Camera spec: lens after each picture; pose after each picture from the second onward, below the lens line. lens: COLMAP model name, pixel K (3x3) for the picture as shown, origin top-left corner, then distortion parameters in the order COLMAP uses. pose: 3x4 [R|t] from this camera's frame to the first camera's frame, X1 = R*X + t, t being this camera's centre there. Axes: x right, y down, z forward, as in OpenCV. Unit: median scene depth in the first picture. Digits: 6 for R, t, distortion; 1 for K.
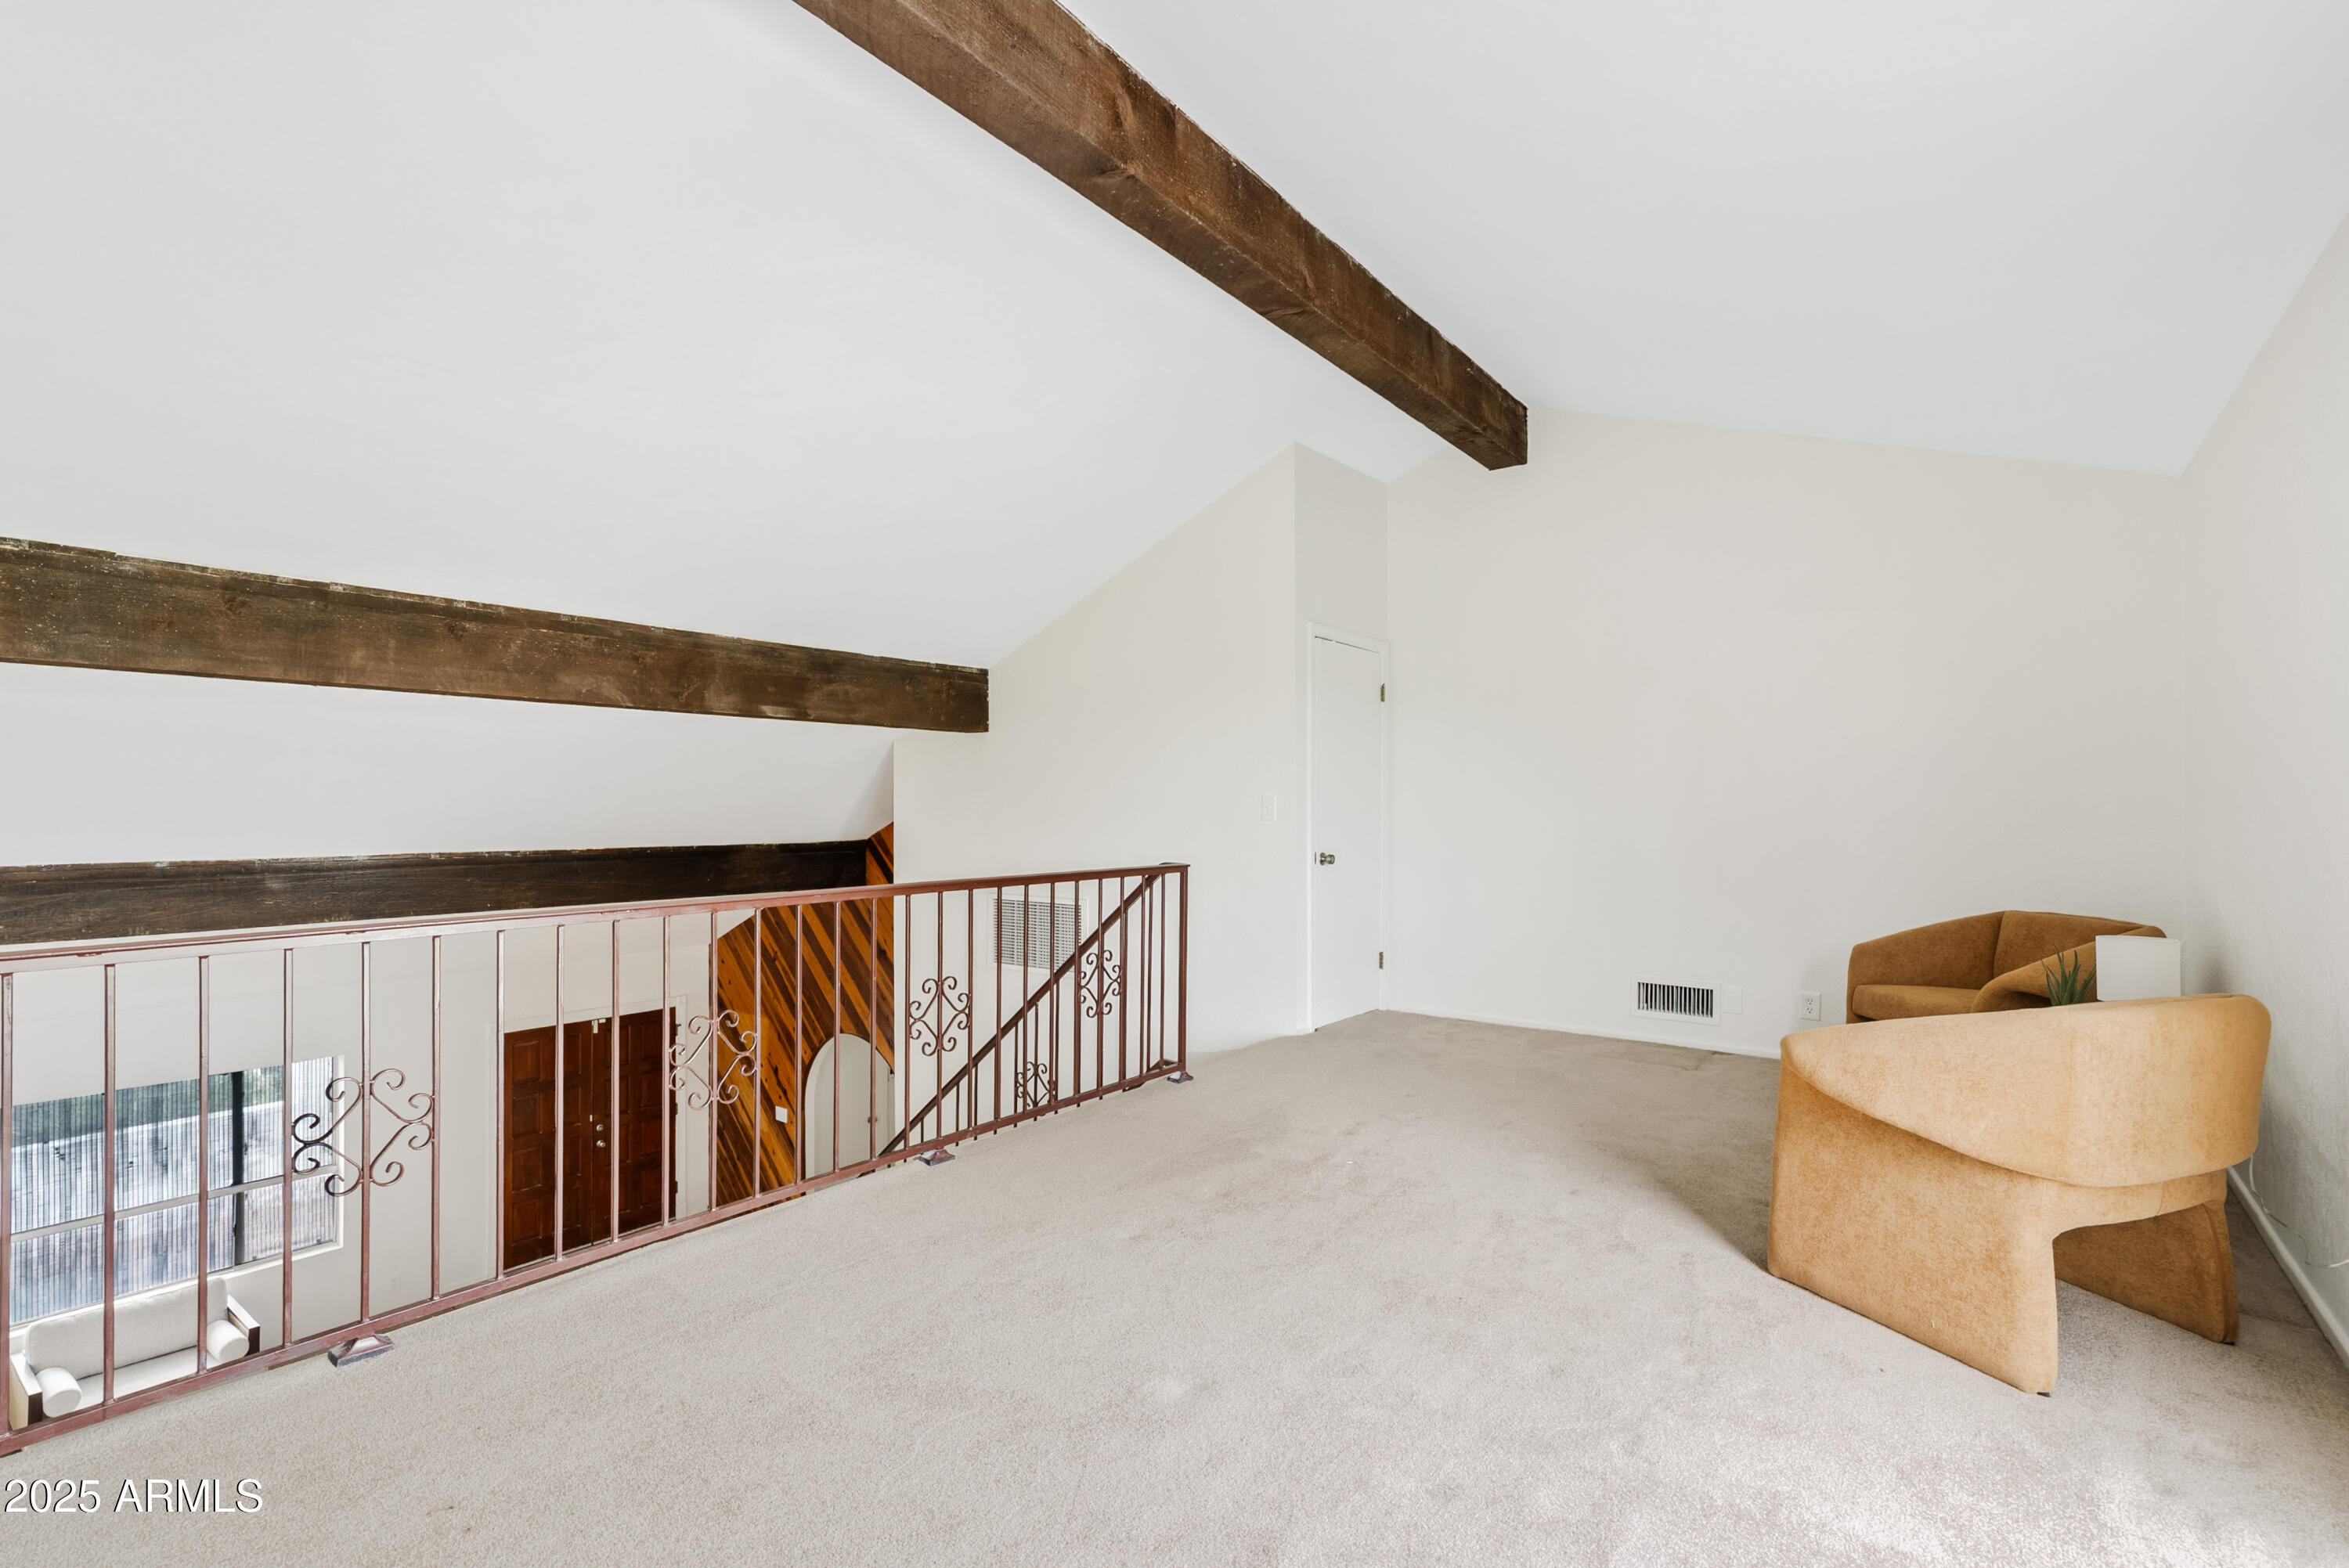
lens RADIAL K [[1078.0, 0, 1184.8], [0, 1078.0, 779.8], [0, 0, 1]] dist [-0.001794, 0.001347]
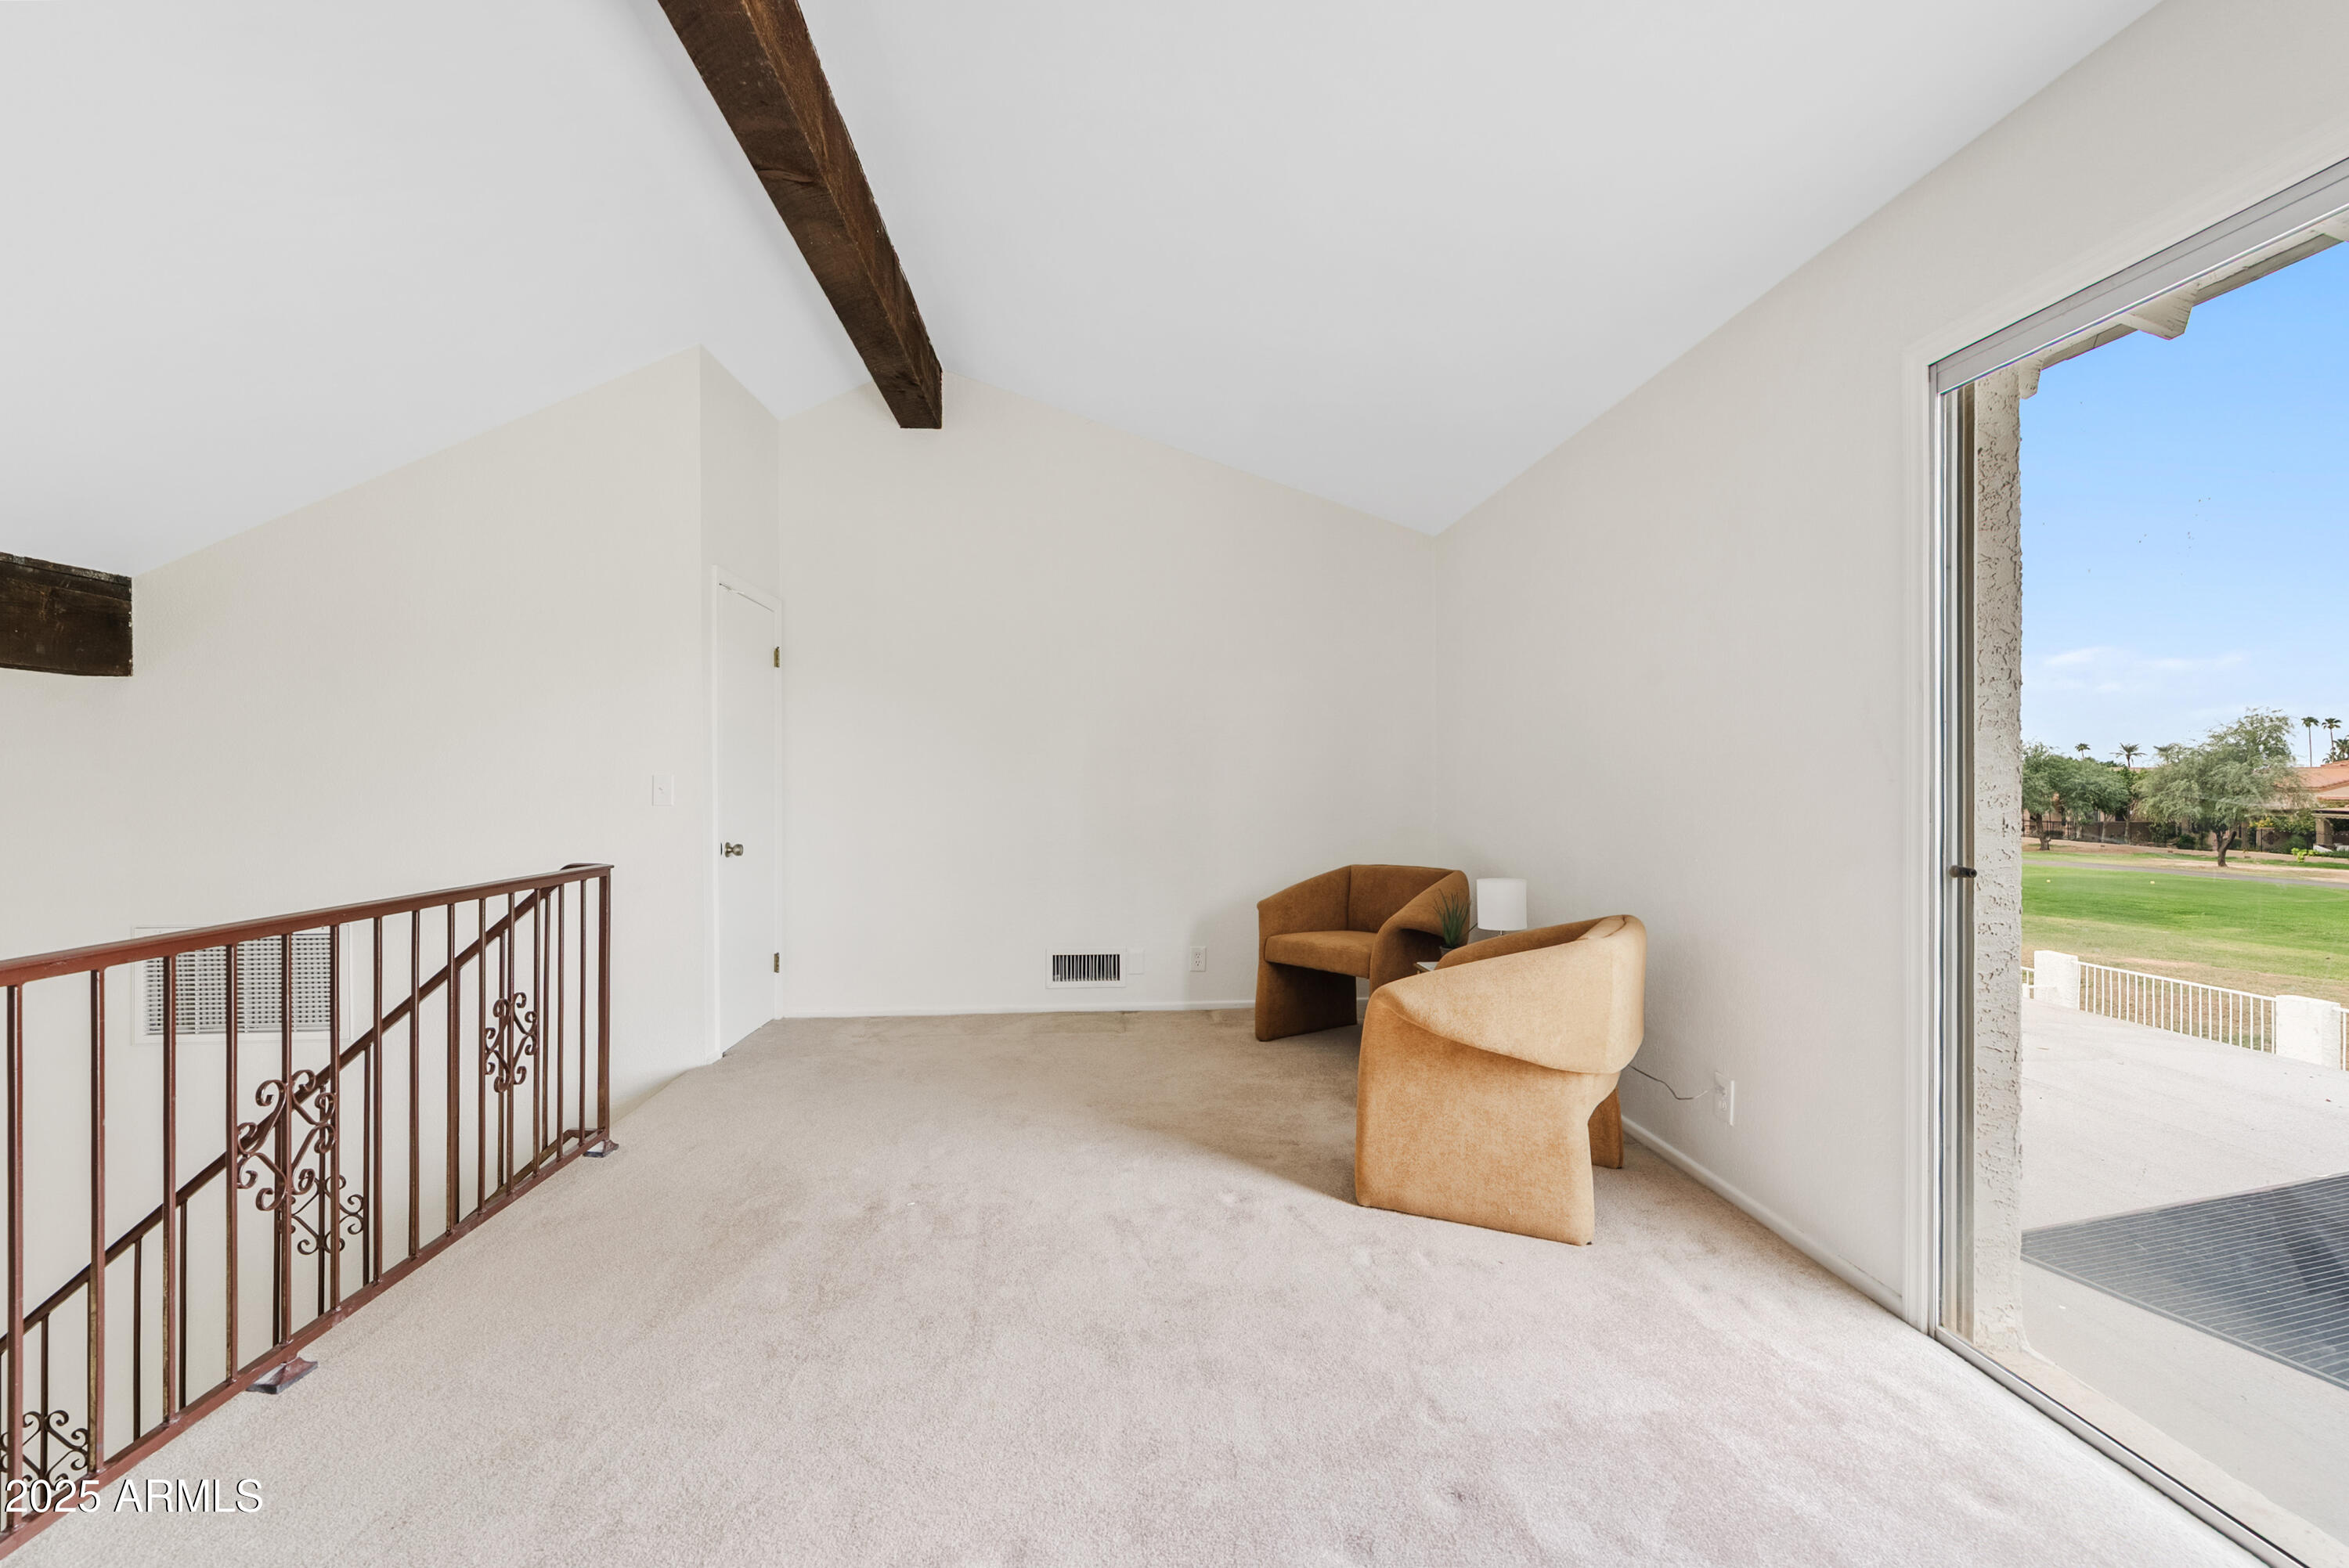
lens RADIAL K [[1069.6, 0, 1176.0], [0, 1069.6, 771.4], [0, 0, 1]] dist [-0.007800, 0.001104]
pose [[0.757295, 0.000770, 0.653072, -0.223376], [-0.007173, 0.999949, 0.007138, 0.005626], [-0.653033, -0.010090, 0.757262, 0.213084]]
